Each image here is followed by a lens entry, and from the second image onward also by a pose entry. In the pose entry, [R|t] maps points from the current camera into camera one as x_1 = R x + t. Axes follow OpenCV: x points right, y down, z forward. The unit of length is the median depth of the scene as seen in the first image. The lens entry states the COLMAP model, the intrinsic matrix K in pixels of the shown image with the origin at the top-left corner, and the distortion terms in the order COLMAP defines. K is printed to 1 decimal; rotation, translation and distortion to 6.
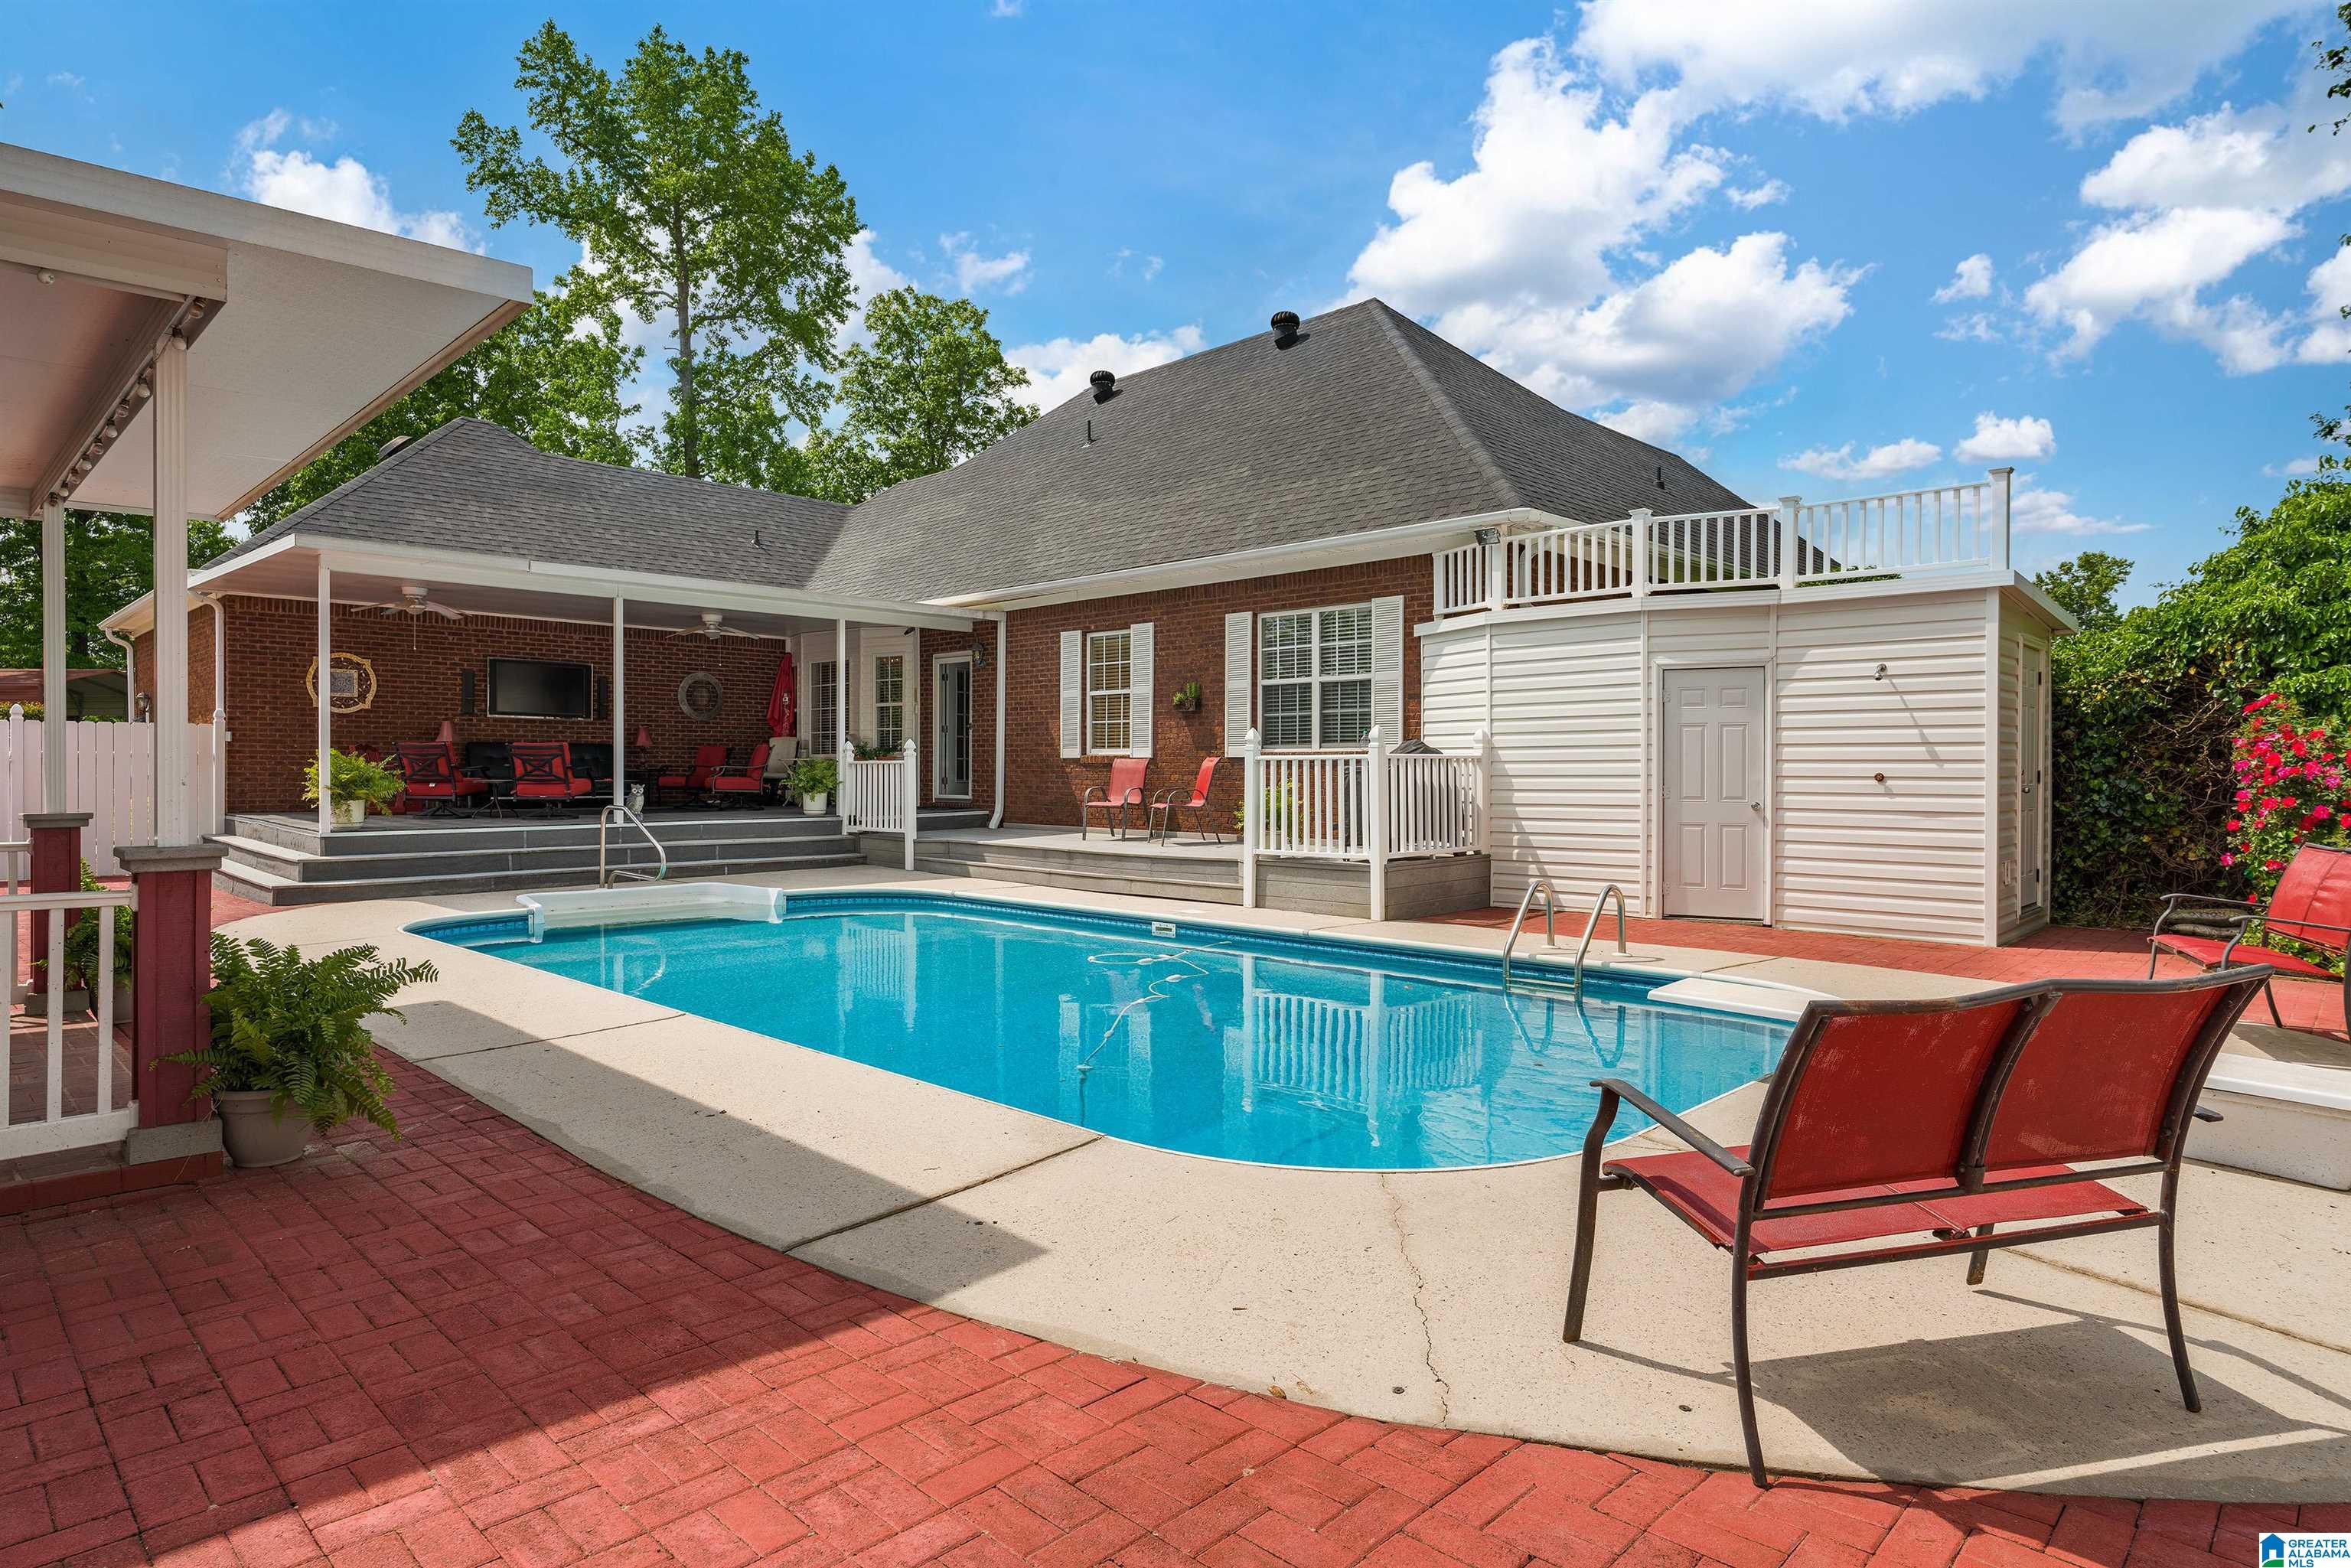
lens RADIAL K [[1310.9, 0, 1167.5], [0, 1310.9, 767.5], [0, 0, 1]] dist [-0.001890, 0.001034]
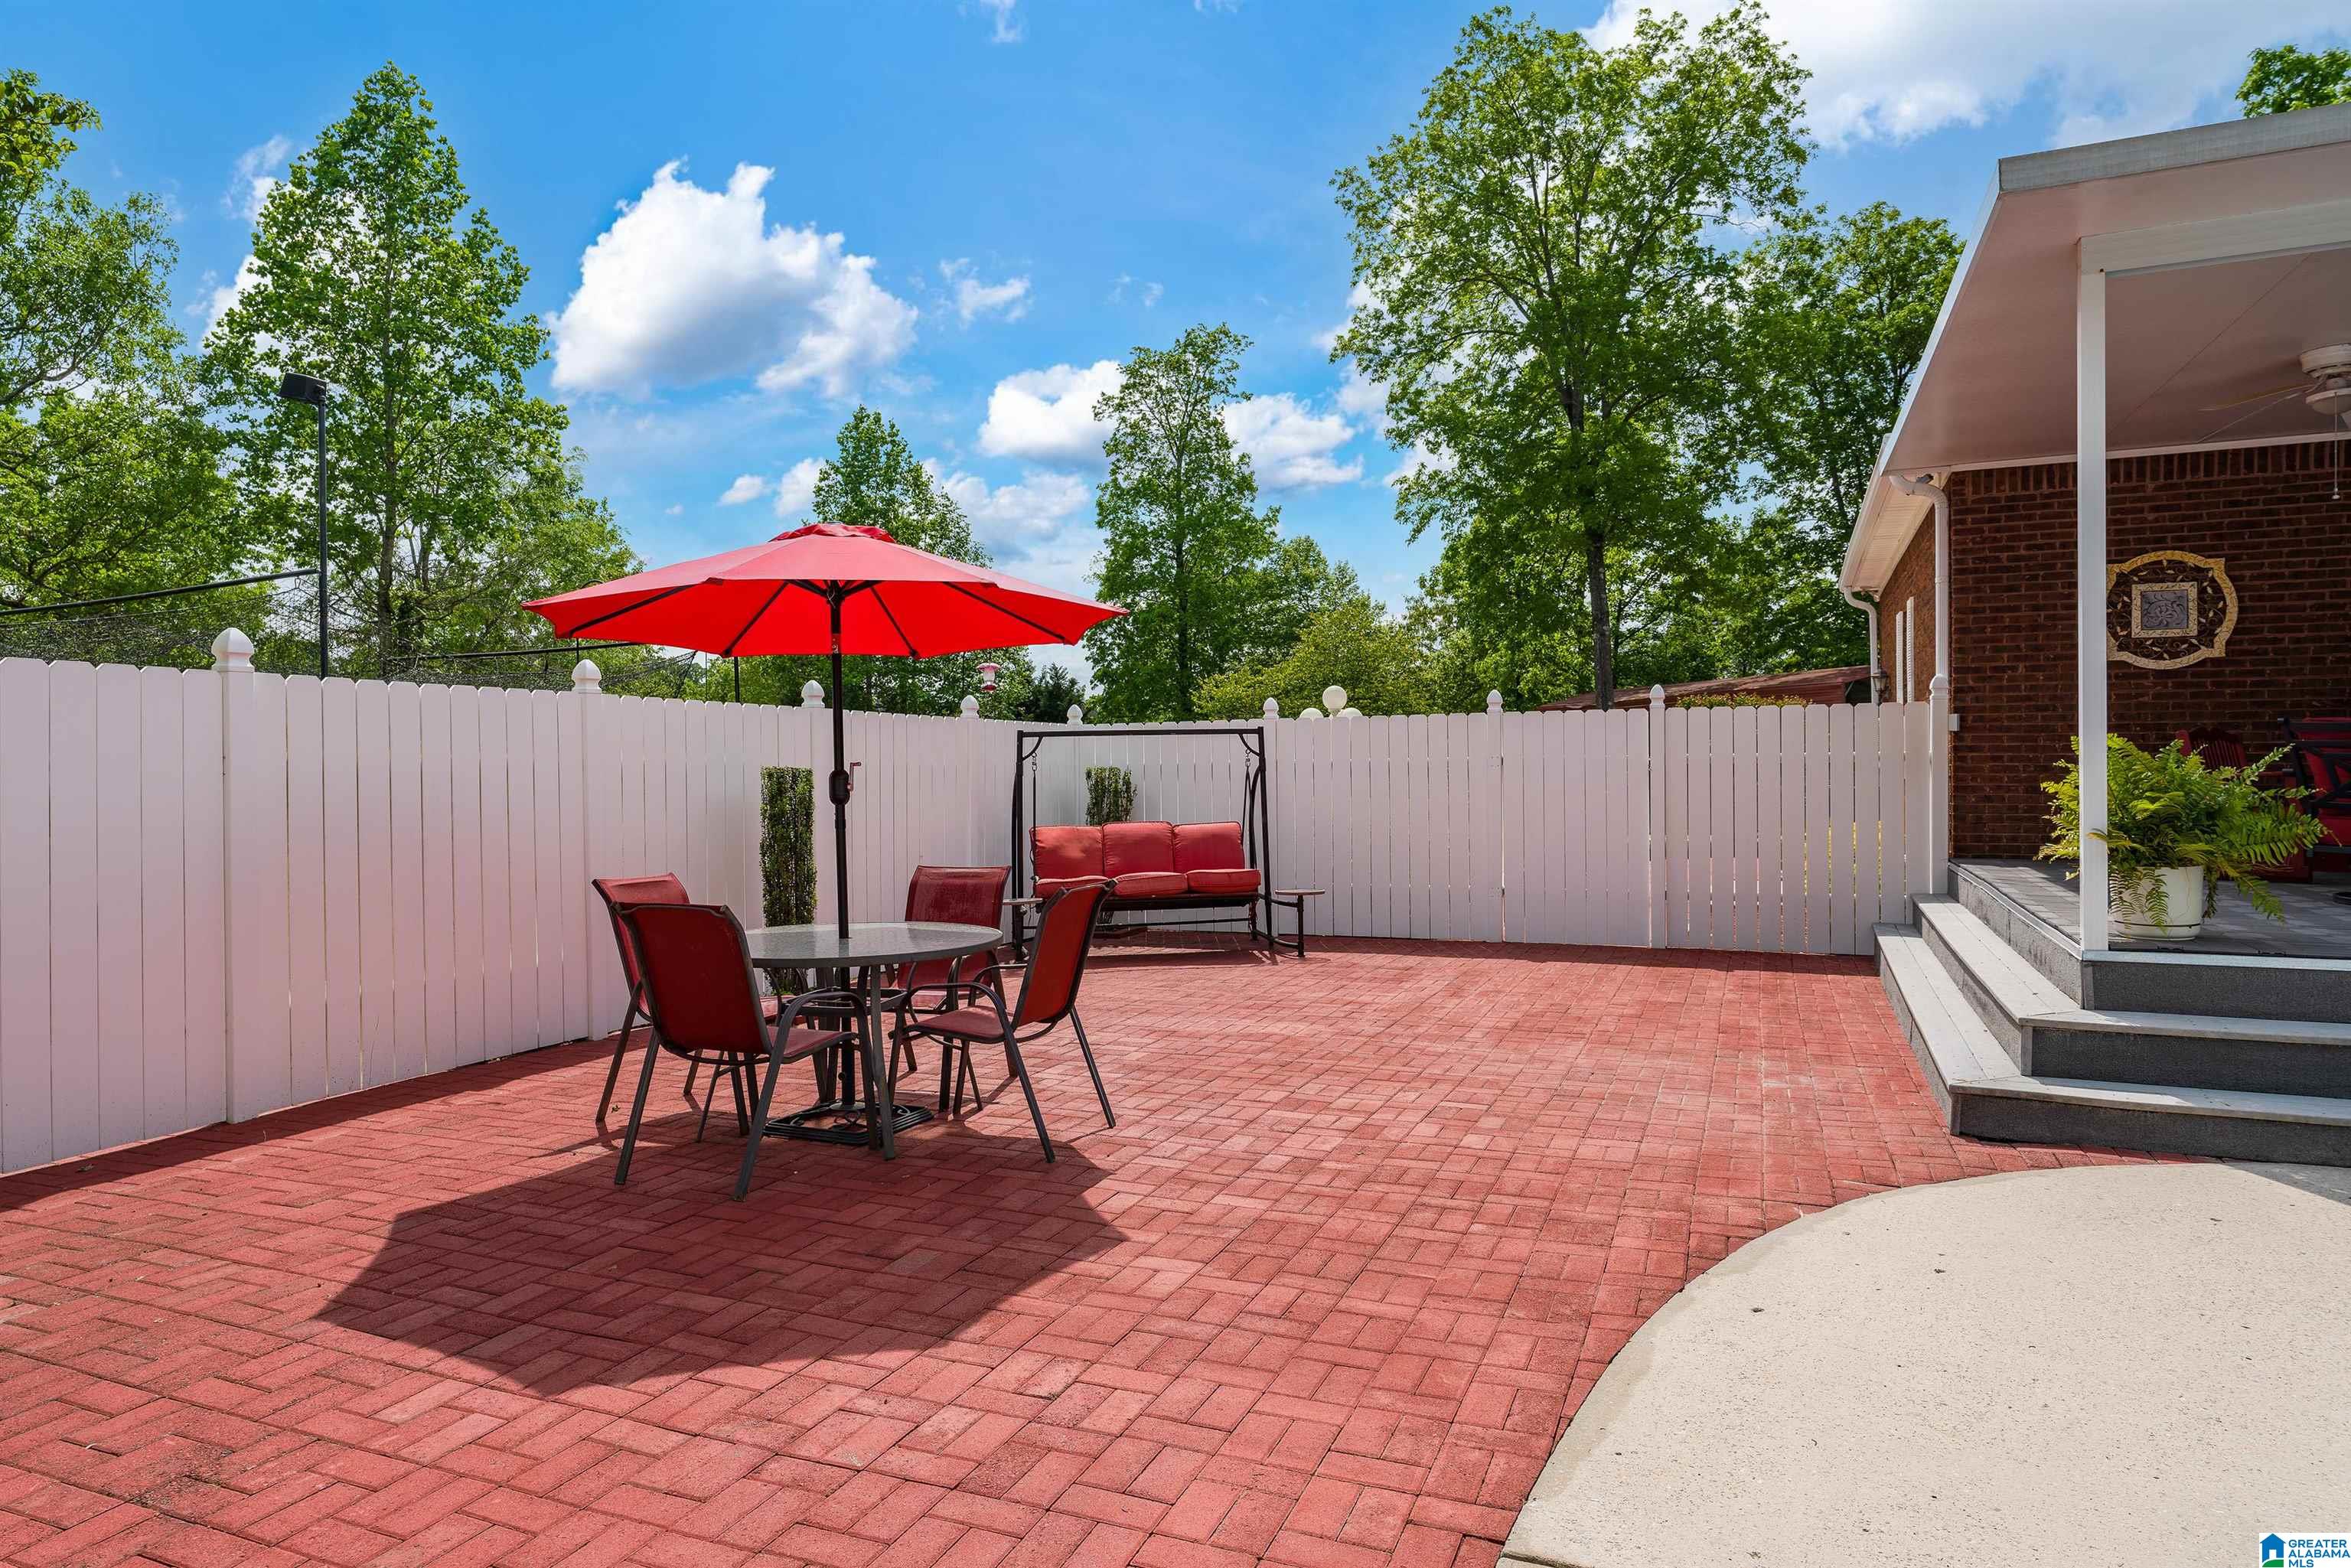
lens RADIAL K [[1370.0, 0, 1175.9], [0, 1370.0, 789.2], [0, 0, 1]] dist [-0.006834, 0.003908]
pose [[0.357426, 0.004830, -0.933929, -0.285613], [0.008887, 0.999924, 0.008572, -0.003069], [0.933899, -0.011364, 0.357356, 0.474831]]
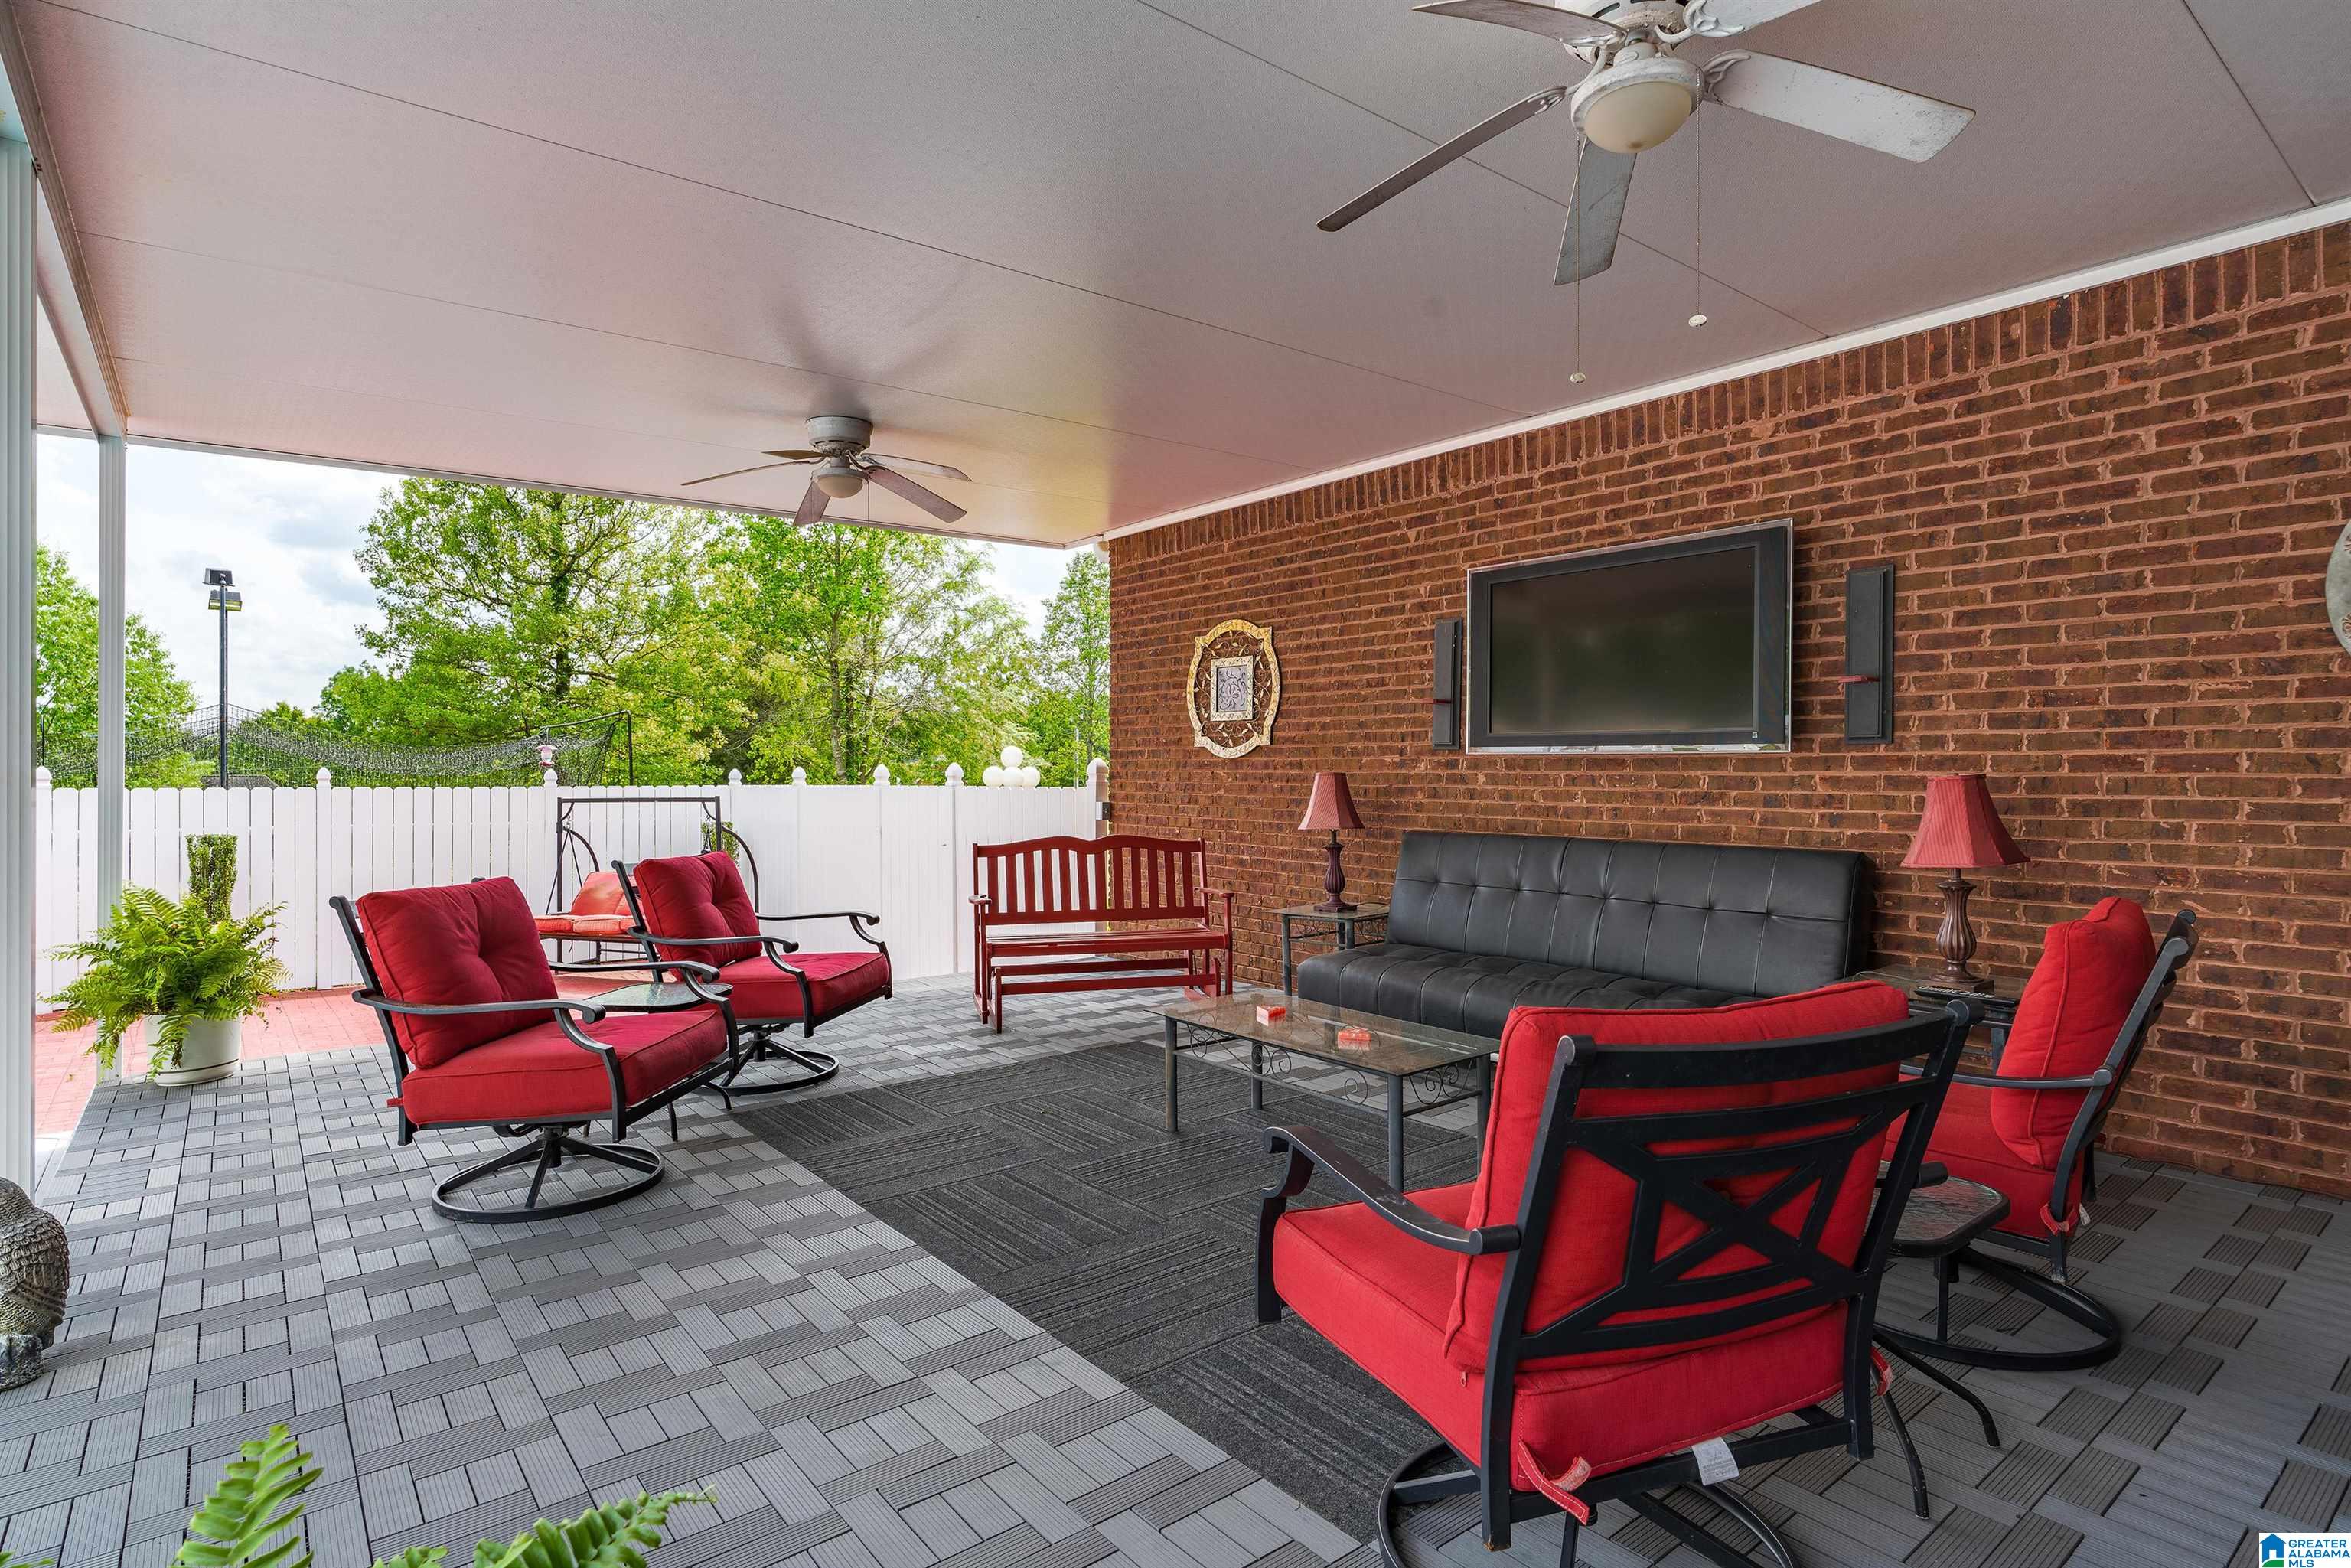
lens RADIAL K [[1201.9, 0, 1170.2], [0, 1201.9, 787.8], [0, 0, 1]] dist [-0.010591, 0.000684]
pose [[-0.109243, 0.008879, -0.993975, -0.242012], [0.001990, 0.999960, 0.008714, -0.037116], [0.994013, -0.001026, -0.109256, 1.078624]]
